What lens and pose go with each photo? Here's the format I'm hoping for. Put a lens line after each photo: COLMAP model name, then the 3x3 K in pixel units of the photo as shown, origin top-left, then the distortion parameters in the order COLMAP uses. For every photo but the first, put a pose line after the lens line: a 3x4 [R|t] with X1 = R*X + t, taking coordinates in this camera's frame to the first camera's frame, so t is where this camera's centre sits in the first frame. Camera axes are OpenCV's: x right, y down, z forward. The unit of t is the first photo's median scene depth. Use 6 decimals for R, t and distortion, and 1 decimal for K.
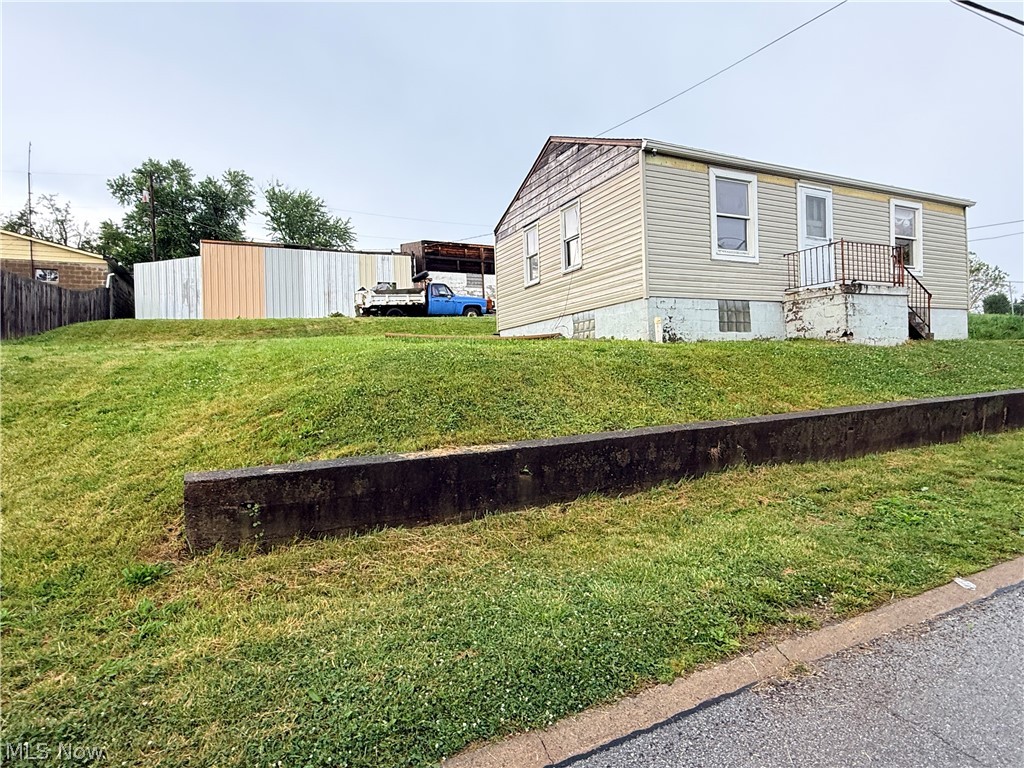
lens RADIAL K [[570.4, 0, 517.1], [0, 570.4, 376.4], [0, 0, 1]] dist [0.001922, 0.000300]
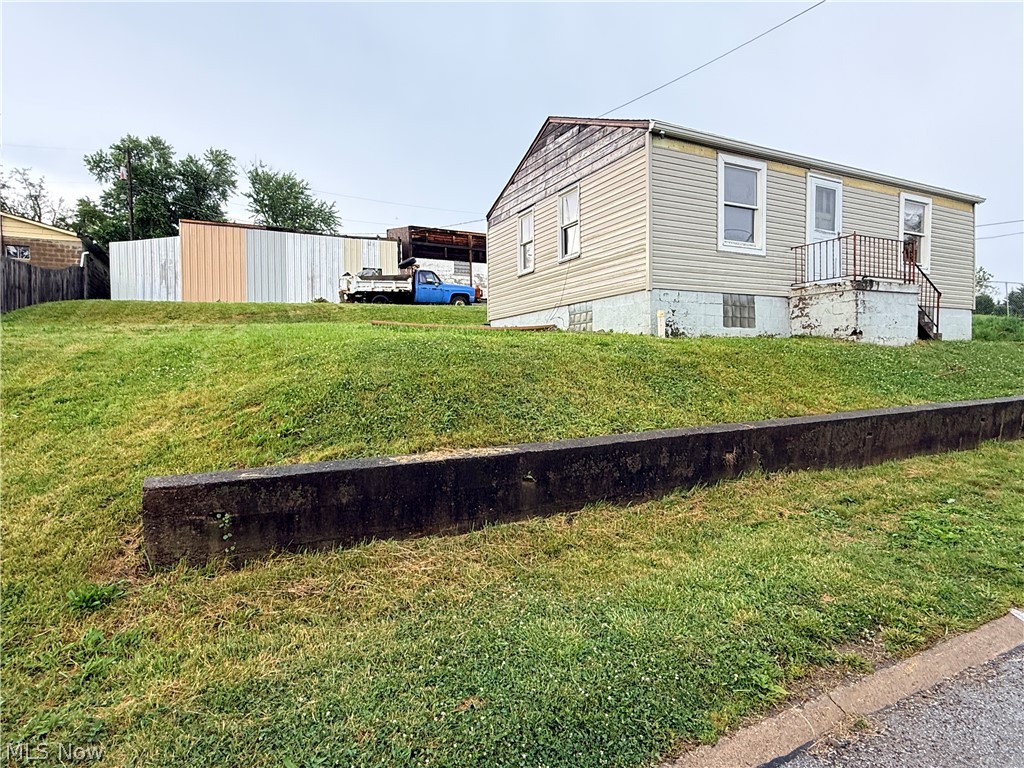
lens RADIAL K [[571.9, 0, 512.0], [0, 571.9, 384.0], [0, 0, 1]] dist [0.000124, -0.000083]
pose [[0.999612, 0.020438, 0.018931, -0.028511], [-0.020999, 0.999331, 0.029933, -0.007761], [-0.018307, -0.030319, 0.999373, 0.085438]]
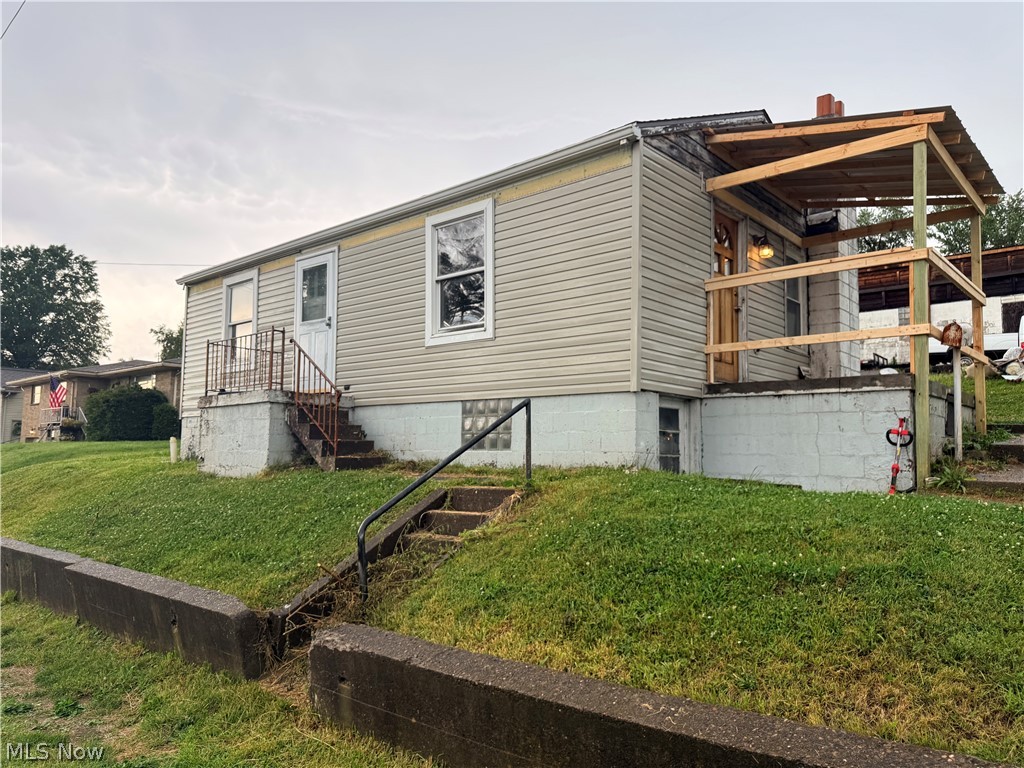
lens RADIAL K [[733.7, 0, 518.3], [0, 733.7, 385.2], [0, 0, 1]] dist [0.090337, -0.133796]
pose [[0.383840, -0.046621, -0.922222, 3.016458], [-0.020560, 0.998046, -0.059011, -0.220617], [0.923171, 0.041612, 0.382131, 1.776361]]
